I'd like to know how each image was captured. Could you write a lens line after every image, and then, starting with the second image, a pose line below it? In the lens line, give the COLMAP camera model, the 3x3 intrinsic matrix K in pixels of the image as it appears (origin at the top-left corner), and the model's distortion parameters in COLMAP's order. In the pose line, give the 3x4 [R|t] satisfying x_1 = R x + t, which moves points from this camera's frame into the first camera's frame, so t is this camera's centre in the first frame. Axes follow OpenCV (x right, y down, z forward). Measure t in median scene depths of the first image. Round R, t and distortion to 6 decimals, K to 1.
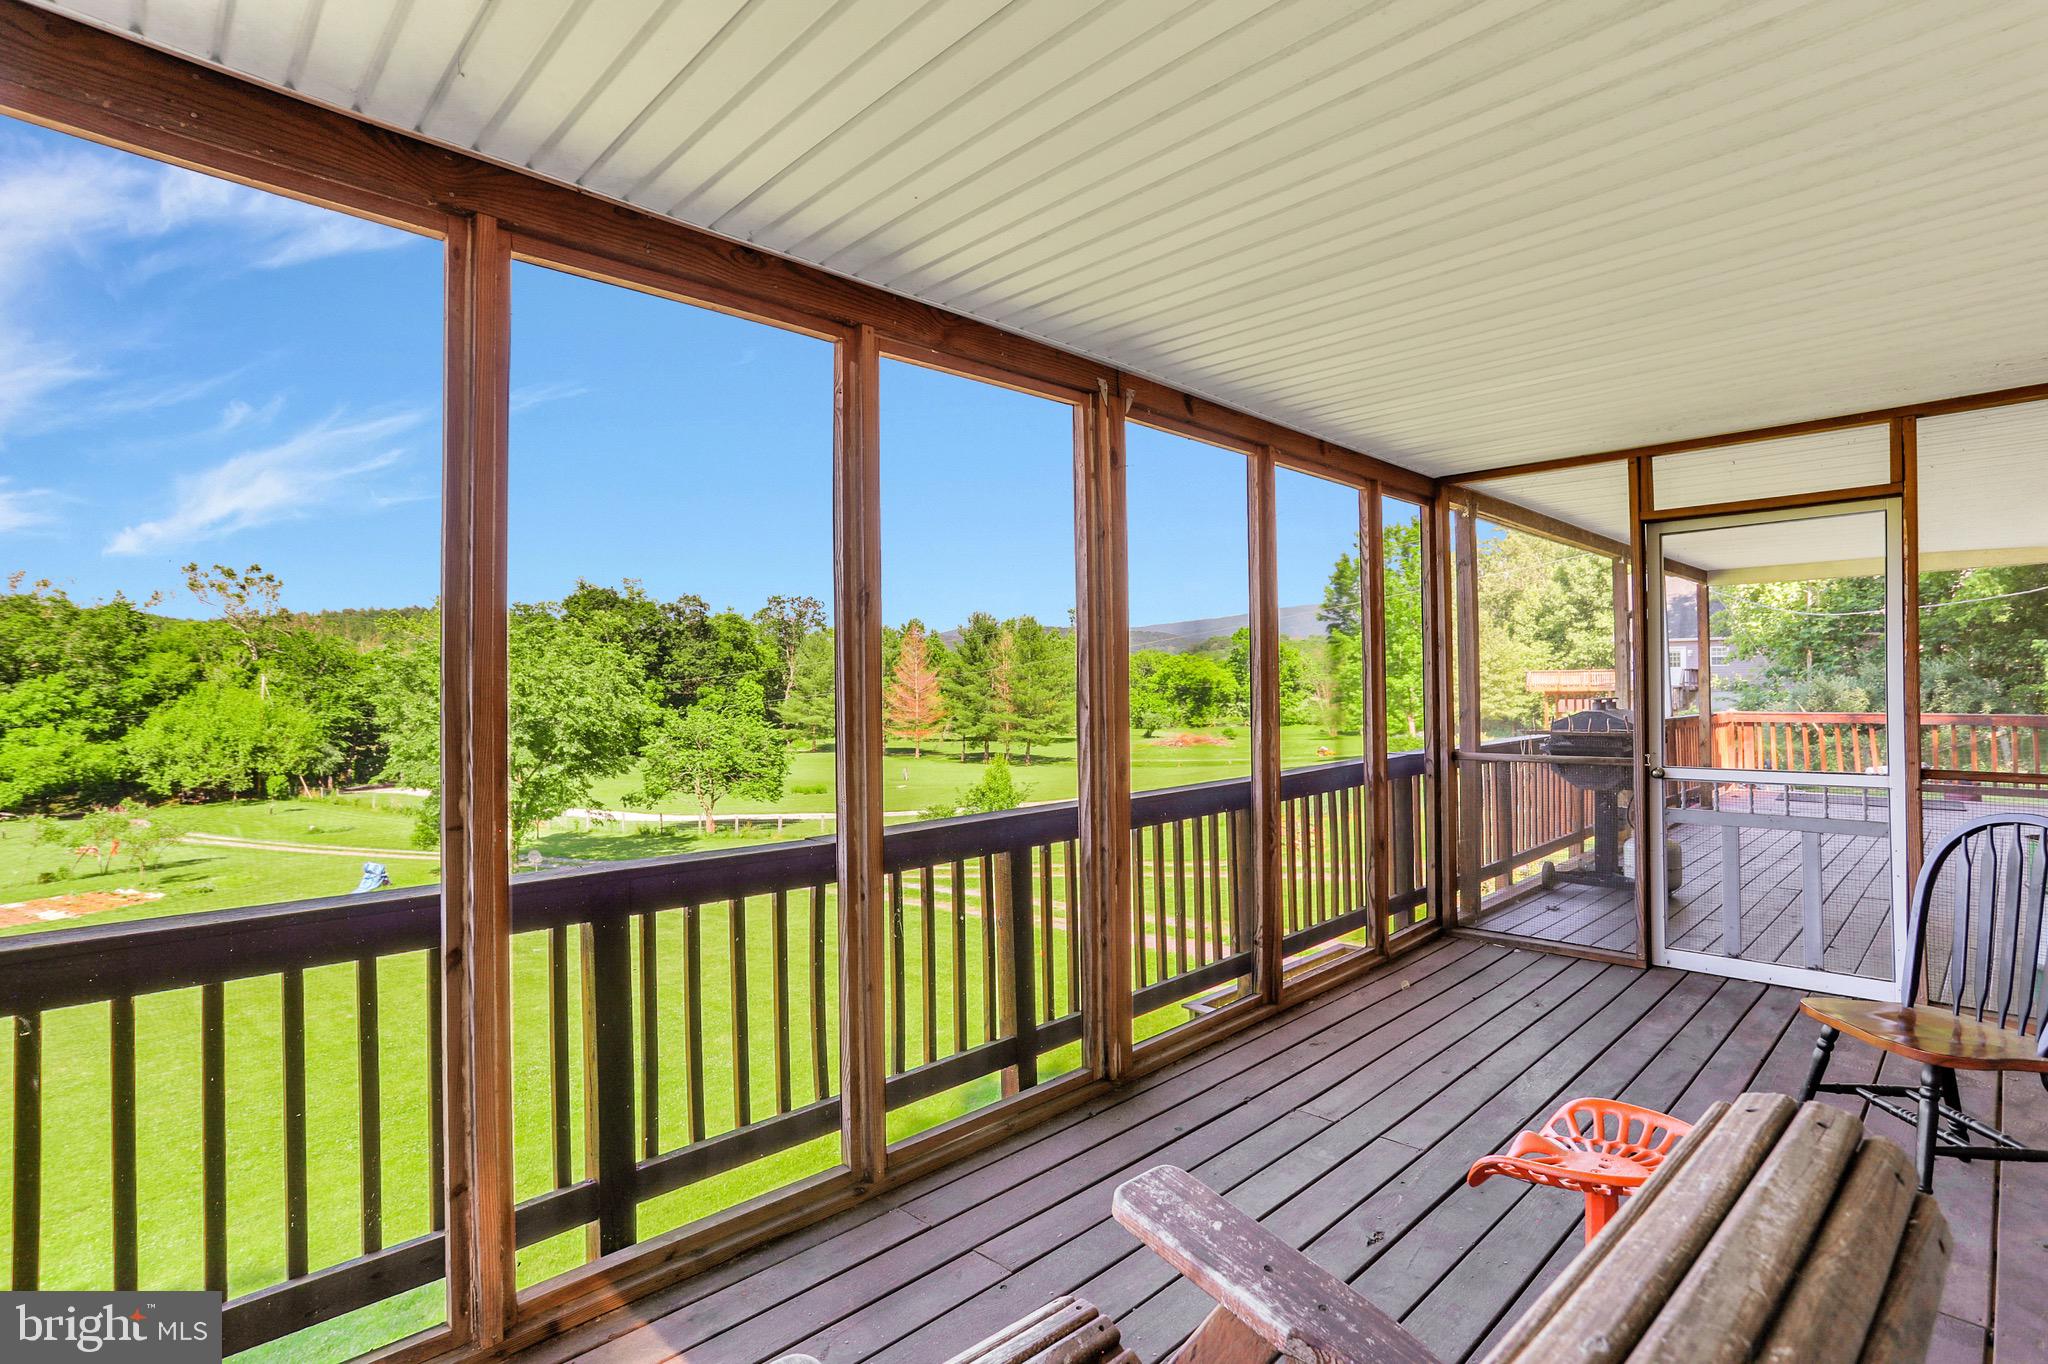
lens RADIAL K [[1004.0, 0, 1014.7], [0, 1004.0, 679.7], [0, 0, 1]] dist [-0.050144, 0.019777]
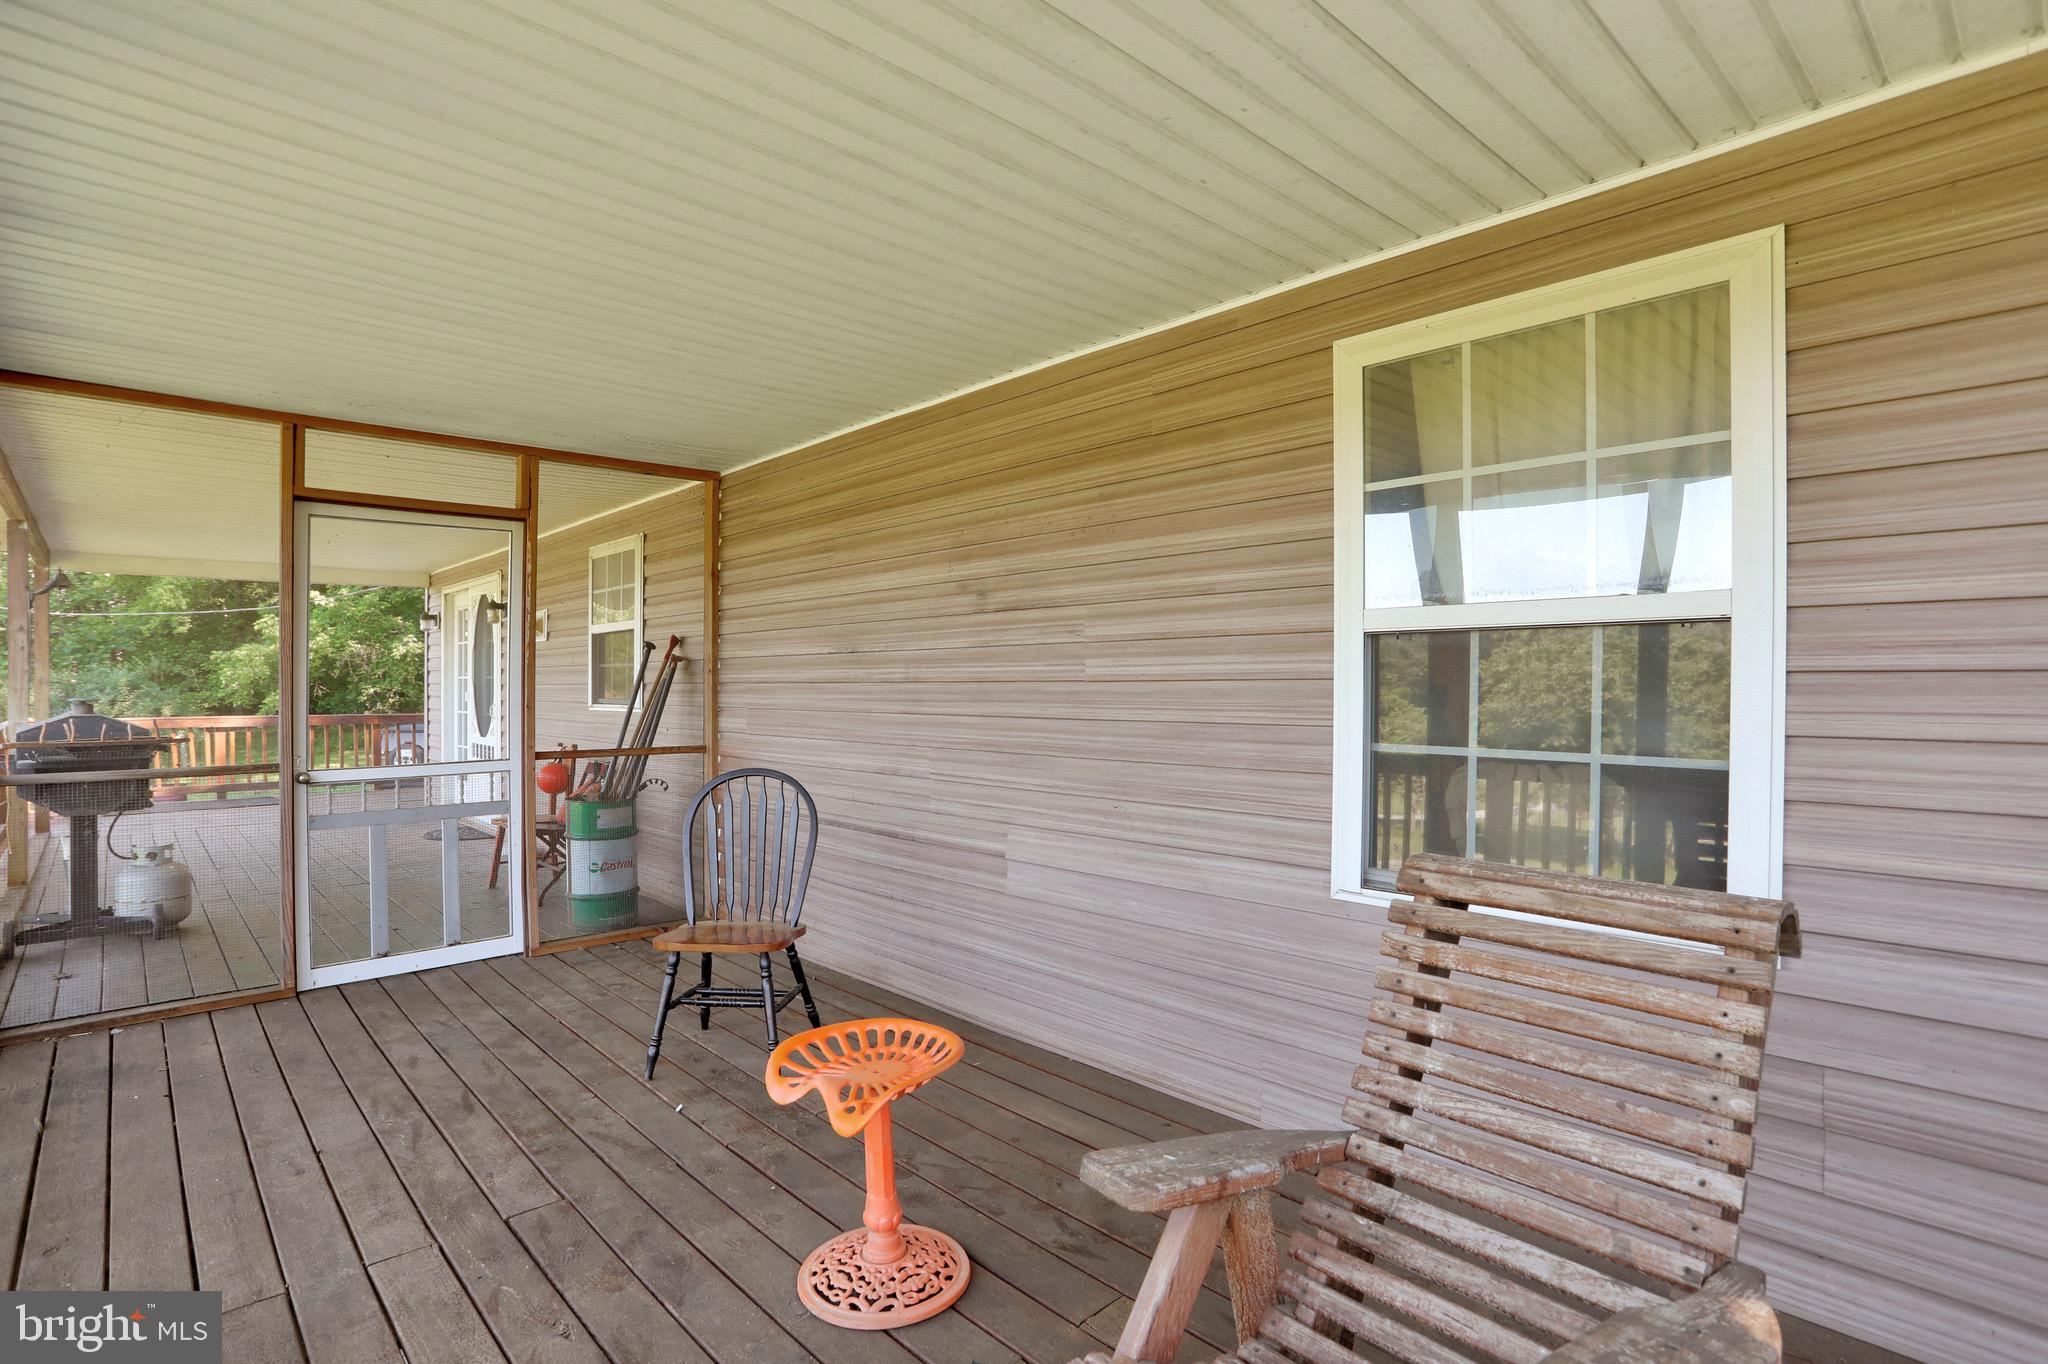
lens RADIAL K [[1004.0, 0, 1025.5], [0, 1004.0, 685.4], [0, 0, 1]] dist [-0.050144, 0.019777]
pose [[0.017983, 0.007318, 0.999812, -0.242193], [-0.003929, 0.999966, -0.007249, 0.014618], [-0.999831, -0.003798, 0.018011, 0.320646]]
